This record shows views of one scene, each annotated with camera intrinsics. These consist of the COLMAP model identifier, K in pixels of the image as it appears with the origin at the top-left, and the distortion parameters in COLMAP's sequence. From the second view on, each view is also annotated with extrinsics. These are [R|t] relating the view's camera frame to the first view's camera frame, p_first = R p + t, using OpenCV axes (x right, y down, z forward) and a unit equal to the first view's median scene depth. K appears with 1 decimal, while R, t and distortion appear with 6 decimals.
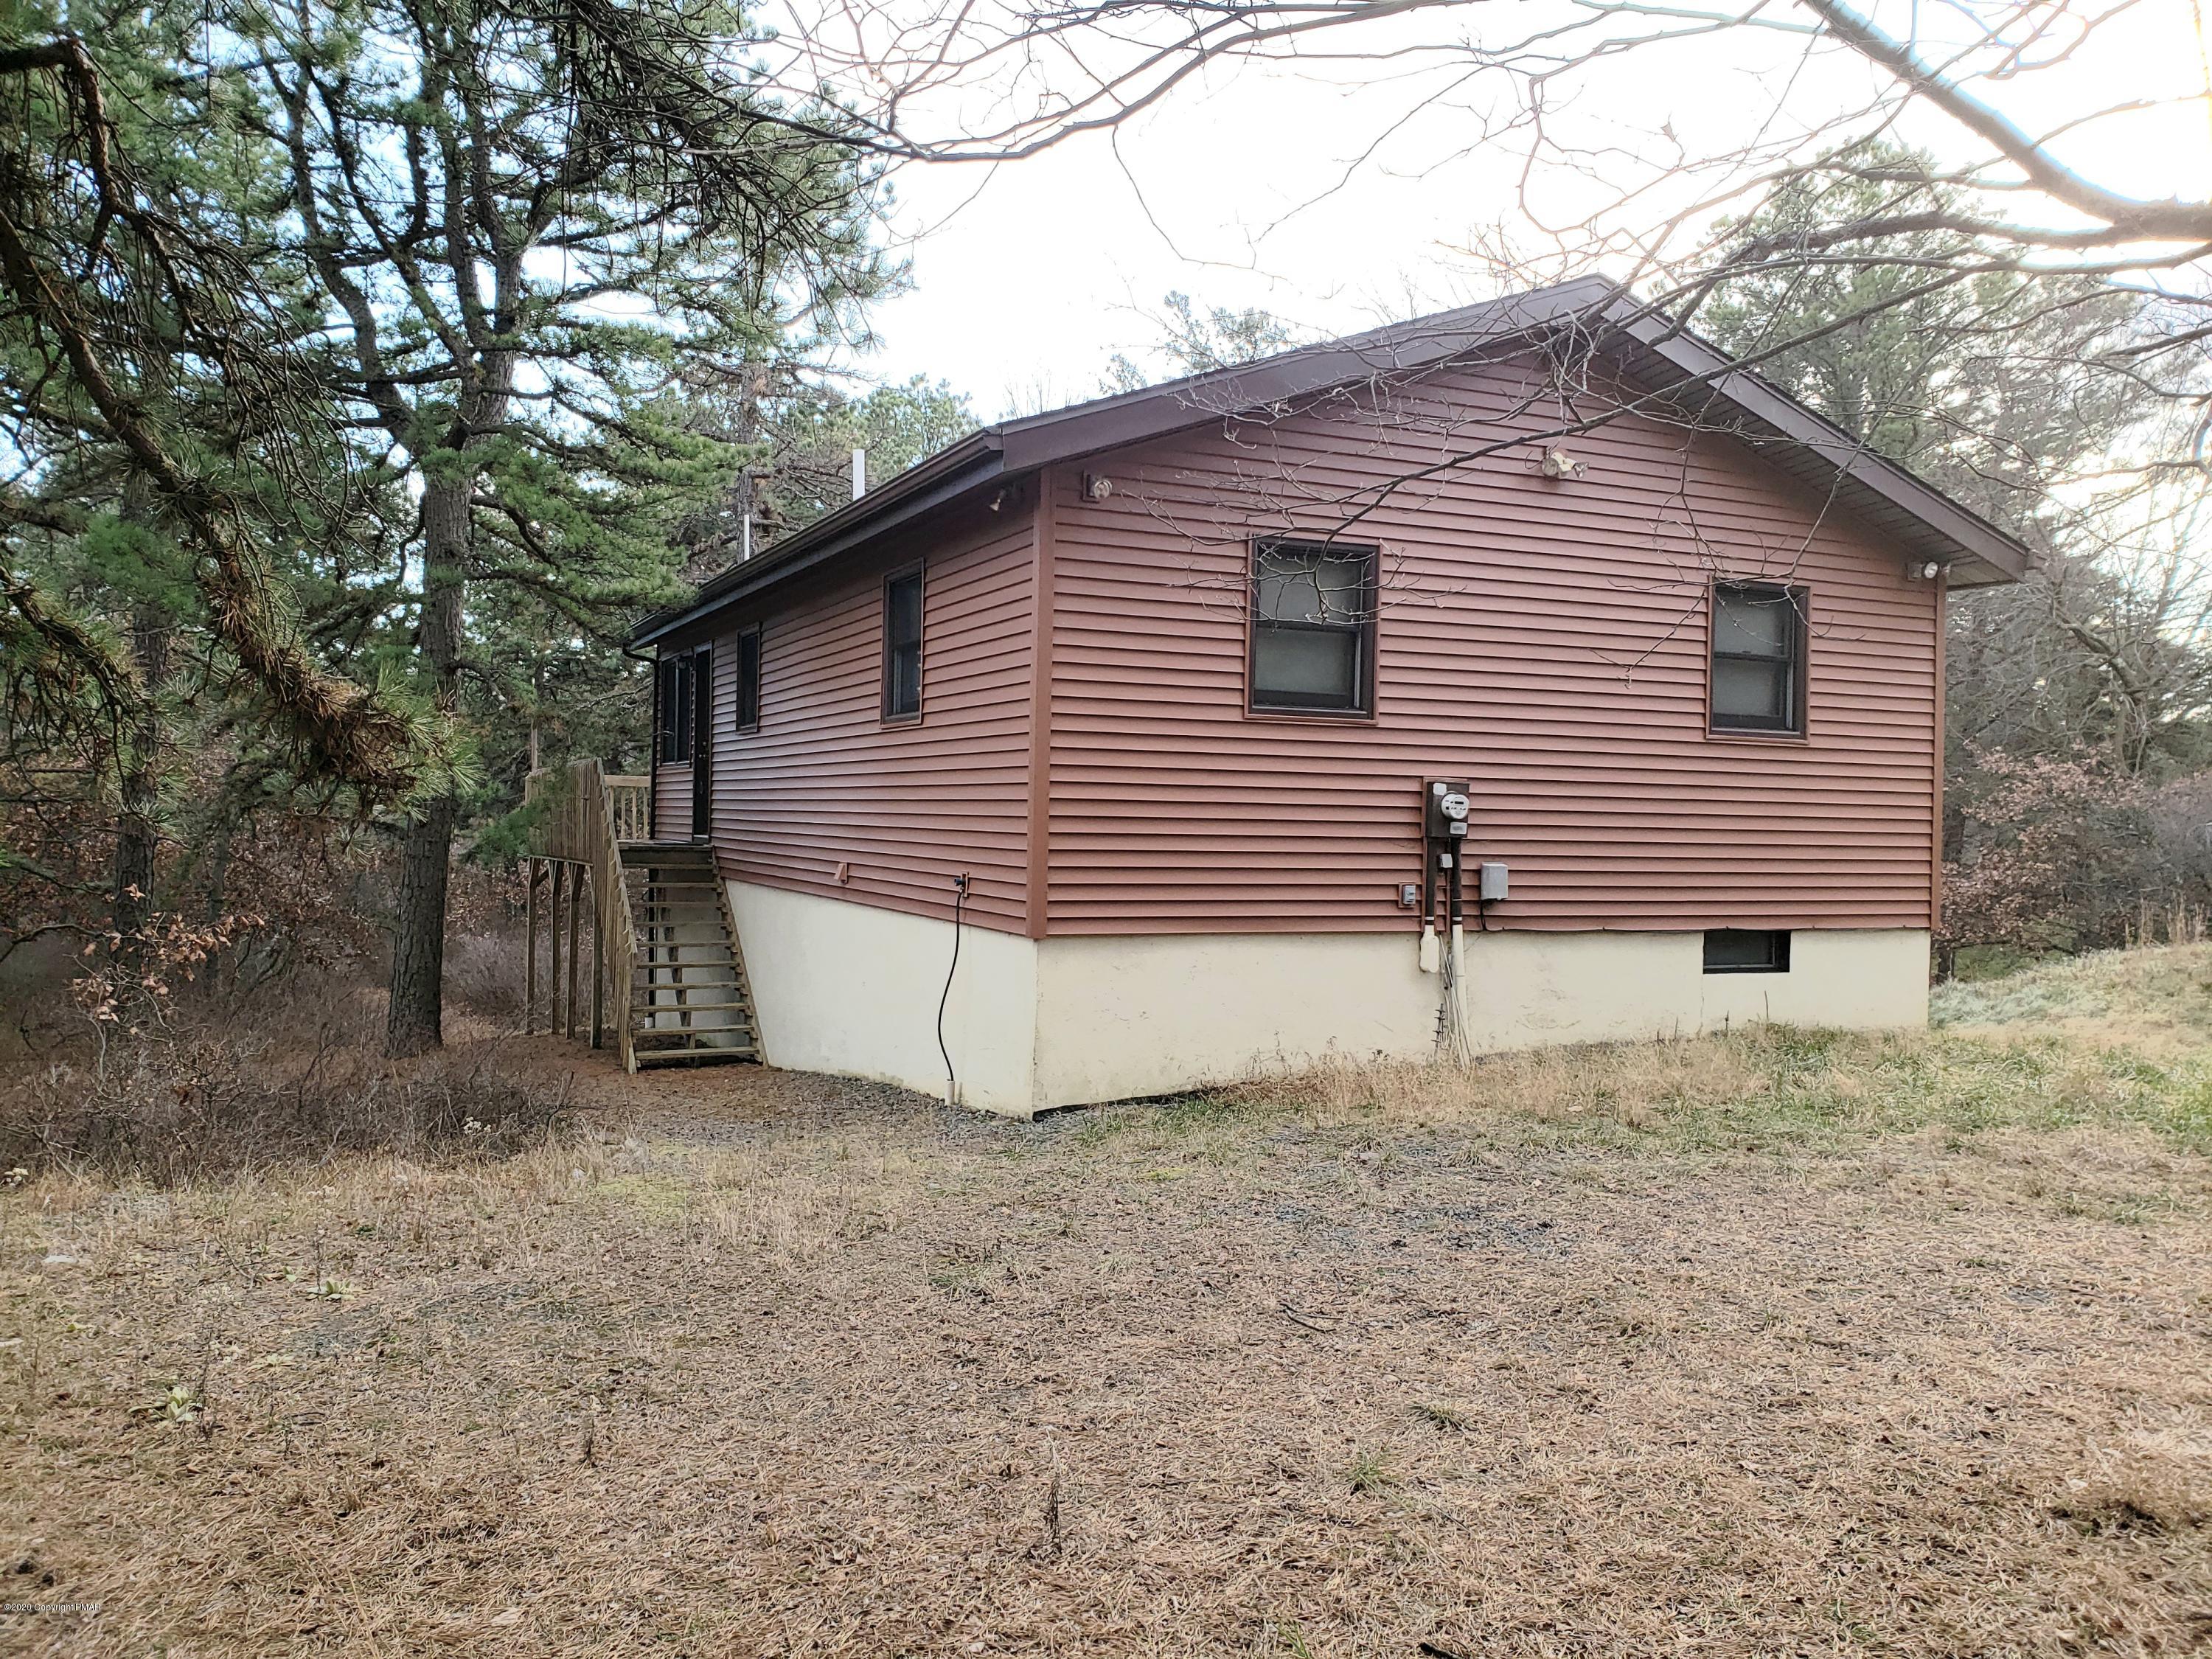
lens RADIAL K [[1720.2, 0, 1075.4], [0, 1720.2, 829.8], [0, 0, 1]] dist [0.003506, 0.008263]
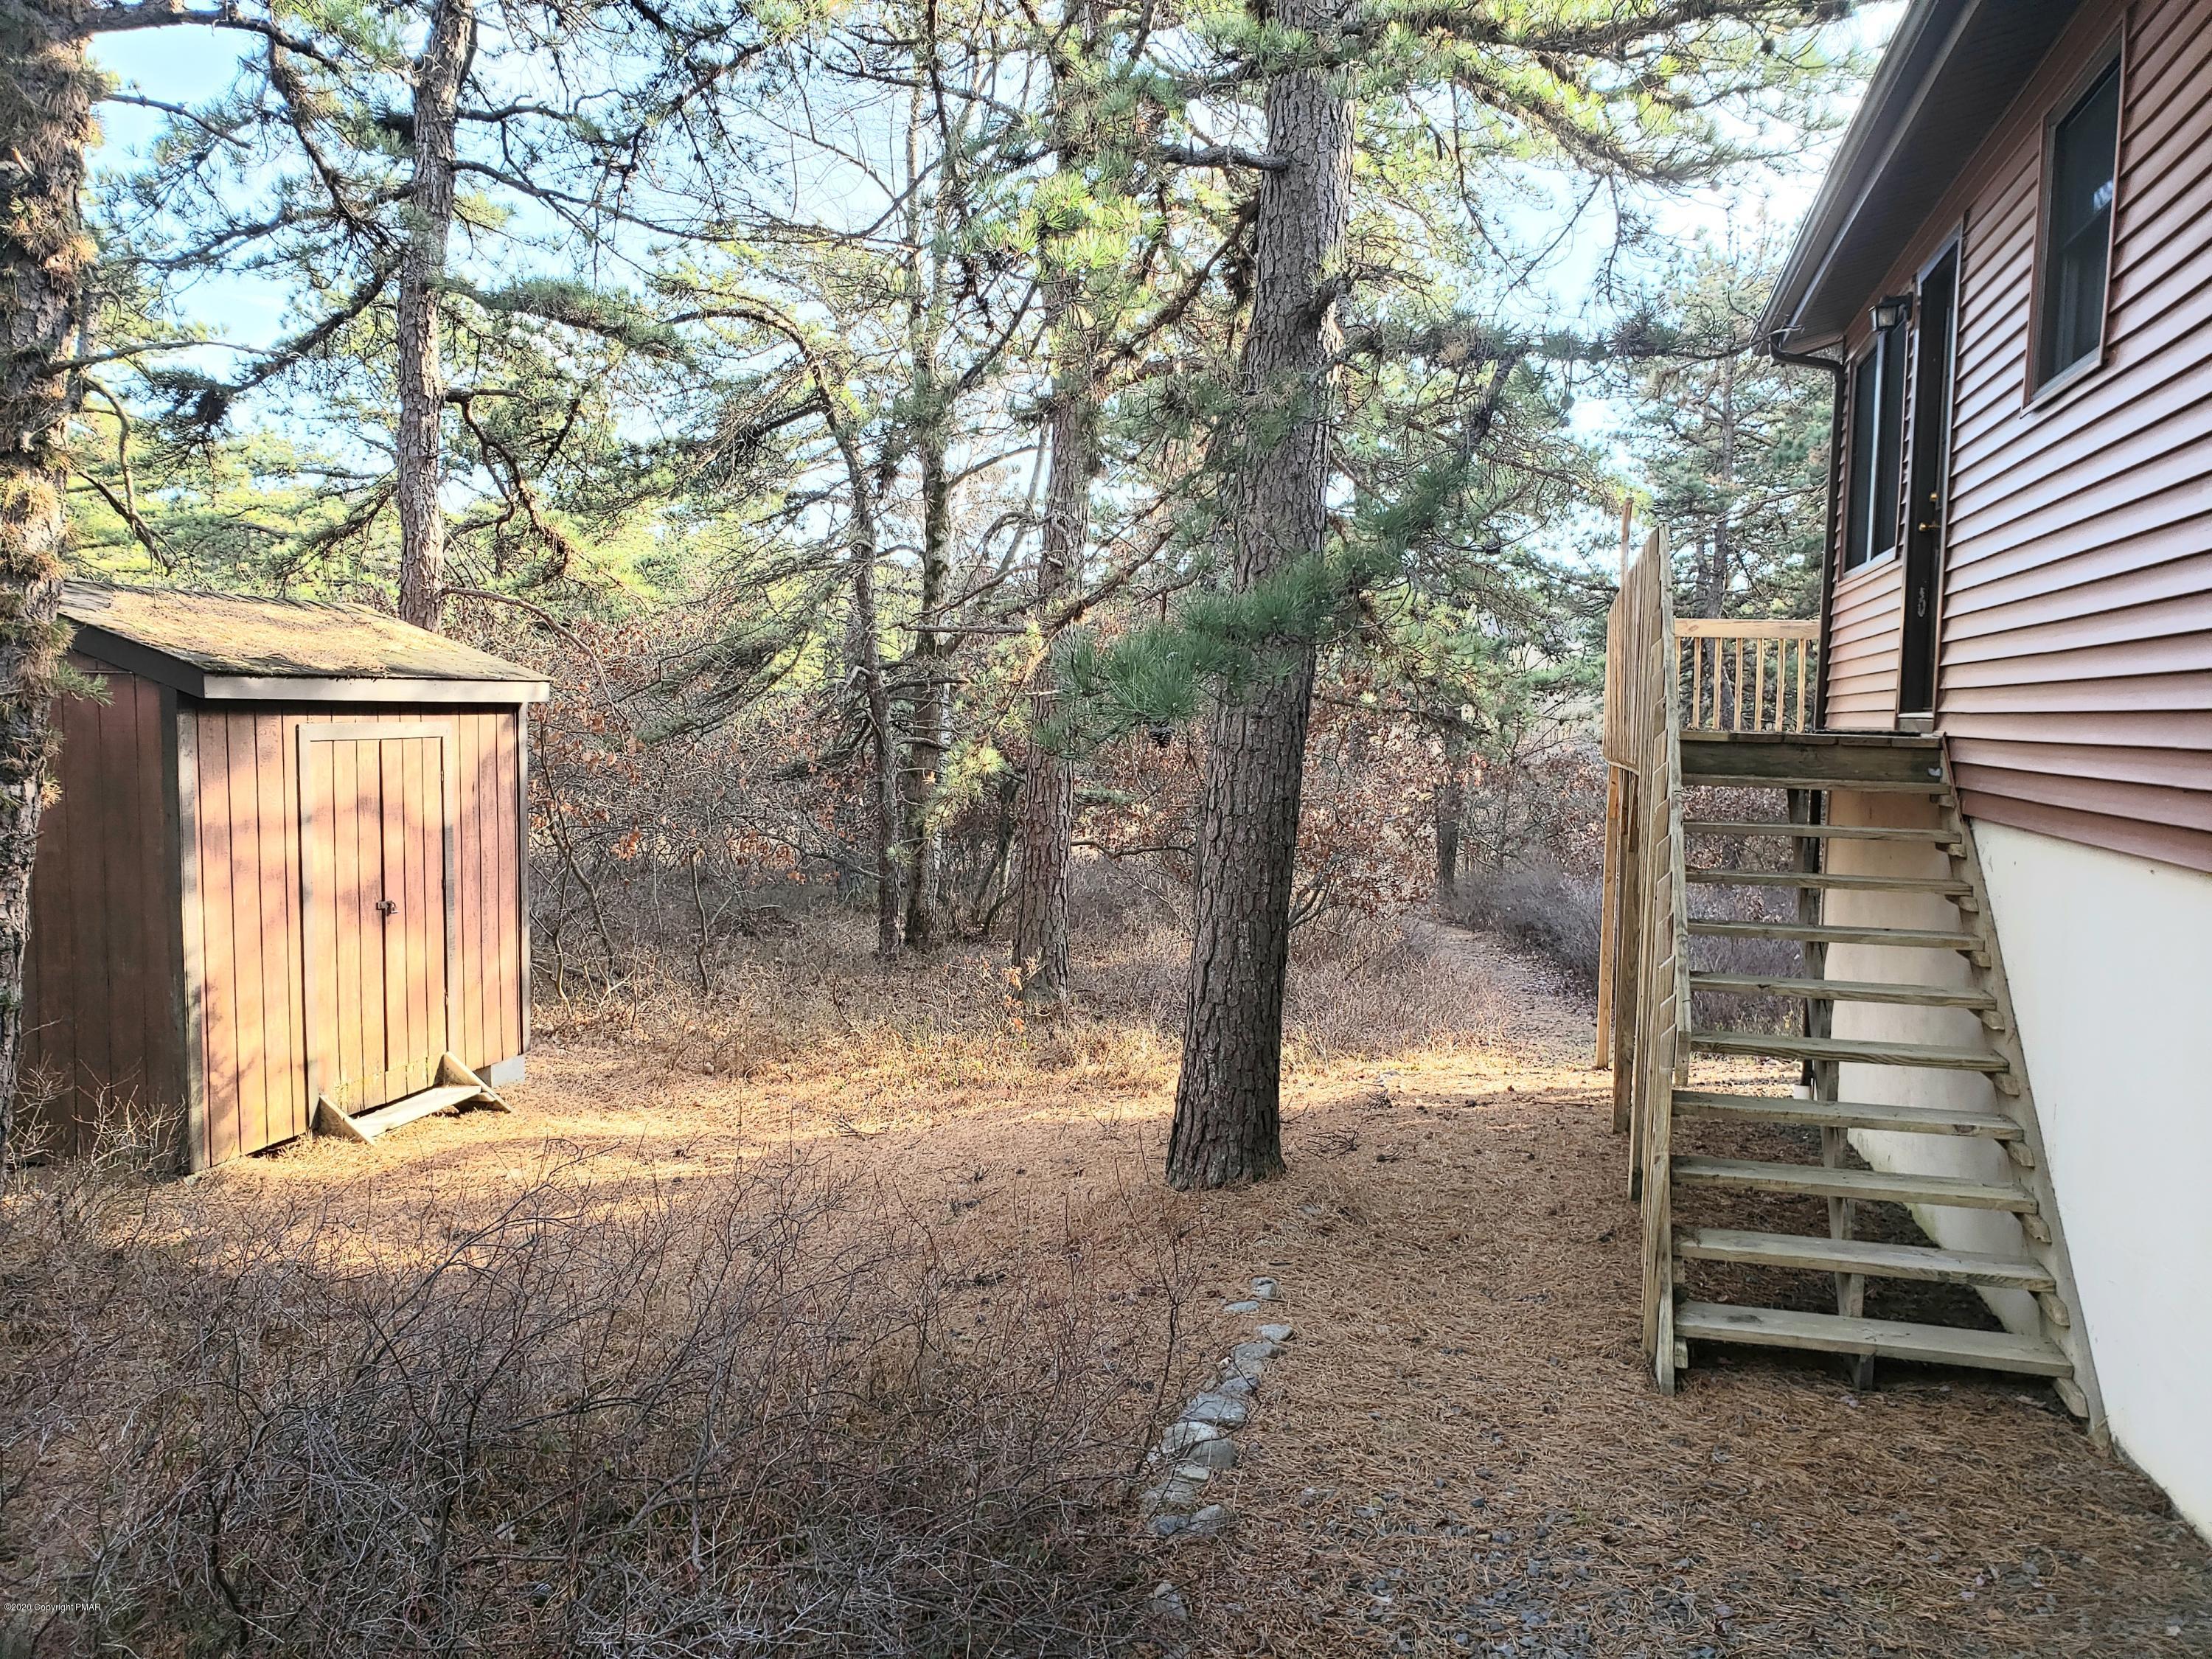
lens RADIAL K [[1720.2, 0, 1075.4], [0, 1720.2, 829.8], [0, 0, 1]] dist [0.003506, 0.008263]
pose [[0.778912, 0.040408, -0.625831, -0.111356], [-0.014678, 0.998823, 0.046223, 0.014529], [0.626962, -0.026818, 0.778588, 0.538829]]
